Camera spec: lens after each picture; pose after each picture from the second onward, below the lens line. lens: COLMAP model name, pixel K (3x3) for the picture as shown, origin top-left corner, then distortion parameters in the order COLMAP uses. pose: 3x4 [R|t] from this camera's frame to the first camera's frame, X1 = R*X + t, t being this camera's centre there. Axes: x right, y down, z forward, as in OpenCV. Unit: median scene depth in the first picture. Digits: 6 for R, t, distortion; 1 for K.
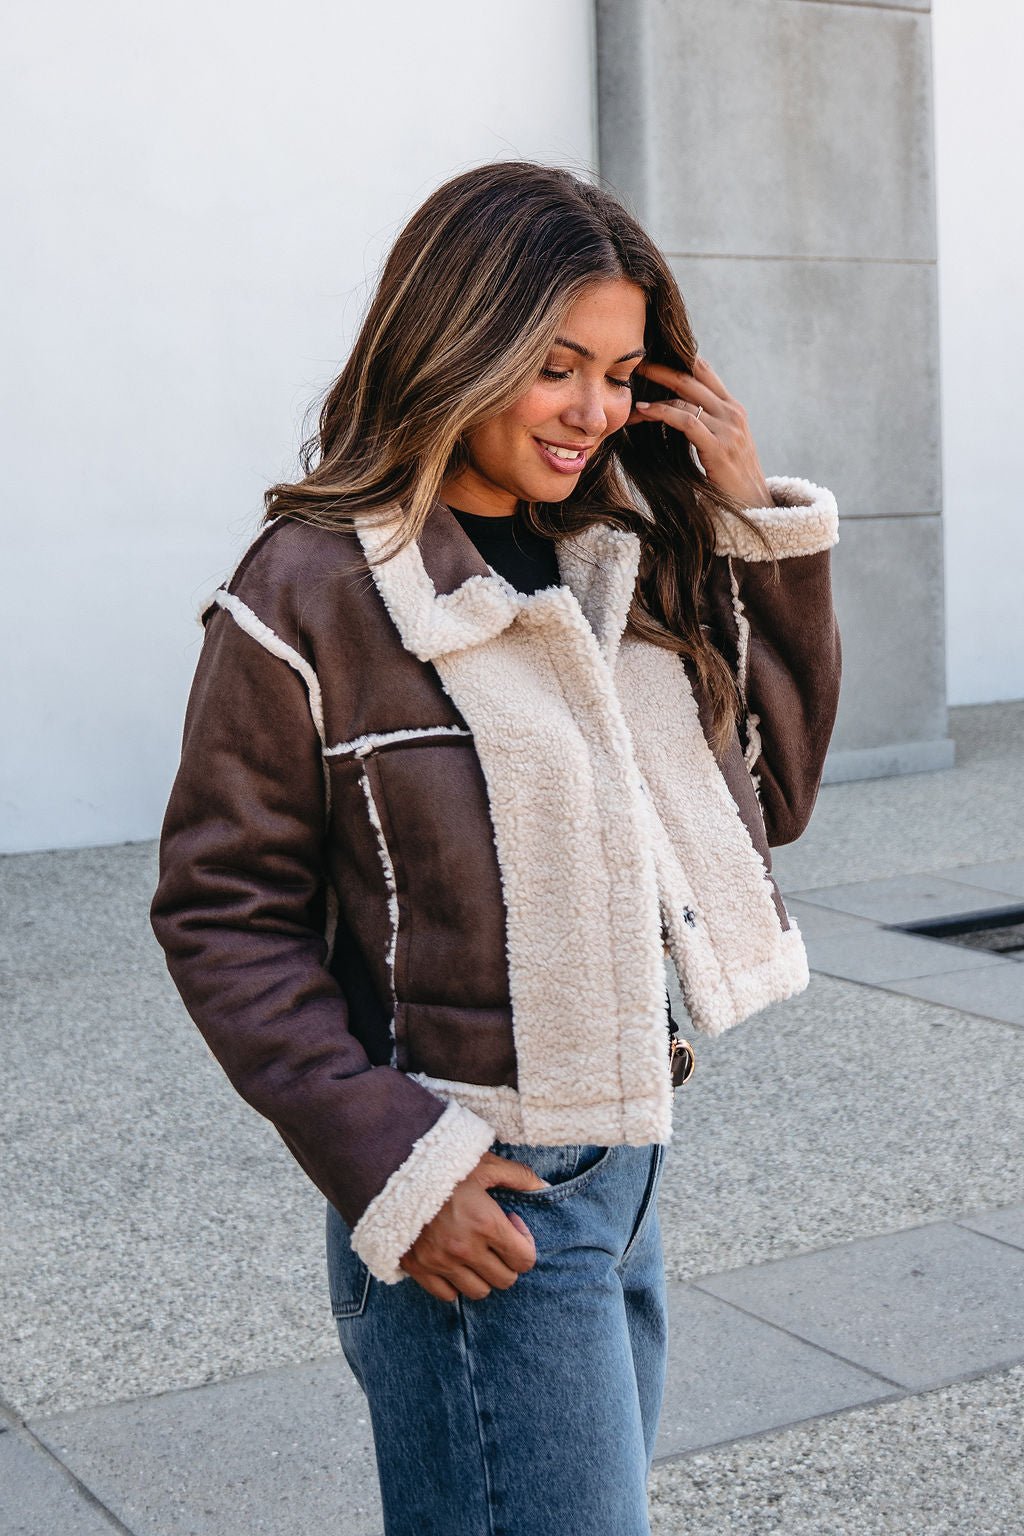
lens RADIAL K [[2588.3, 0, 510.6], [0, 2588.3, 515.1], [0, 0, 1]] dist [-0.115810, 0.000000]
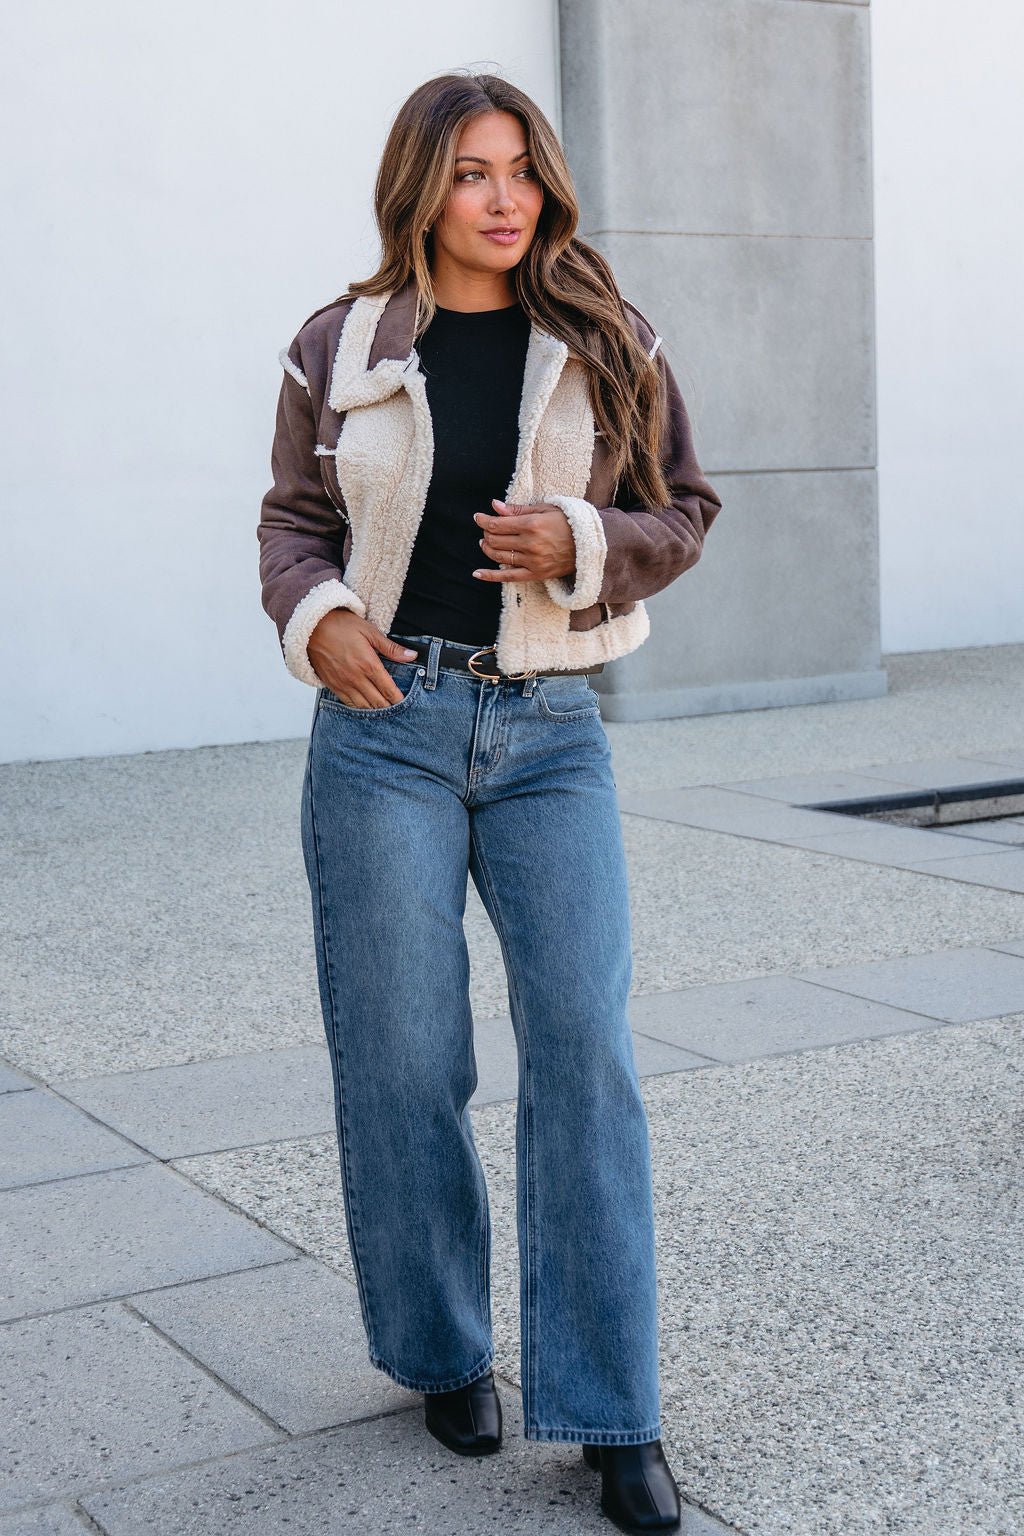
lens RADIAL K [[2464.4, 0, 520.1], [0, 2464.4, 738.4], [0, 0, 1]] dist [-0.029969, 0.000000]
pose [[0.999975, -0.006489, -0.002943, 0.023478], [0.006733, 0.995694, 0.092456, 0.024486], [0.002330, -0.092473, 0.995712, -0.102659]]
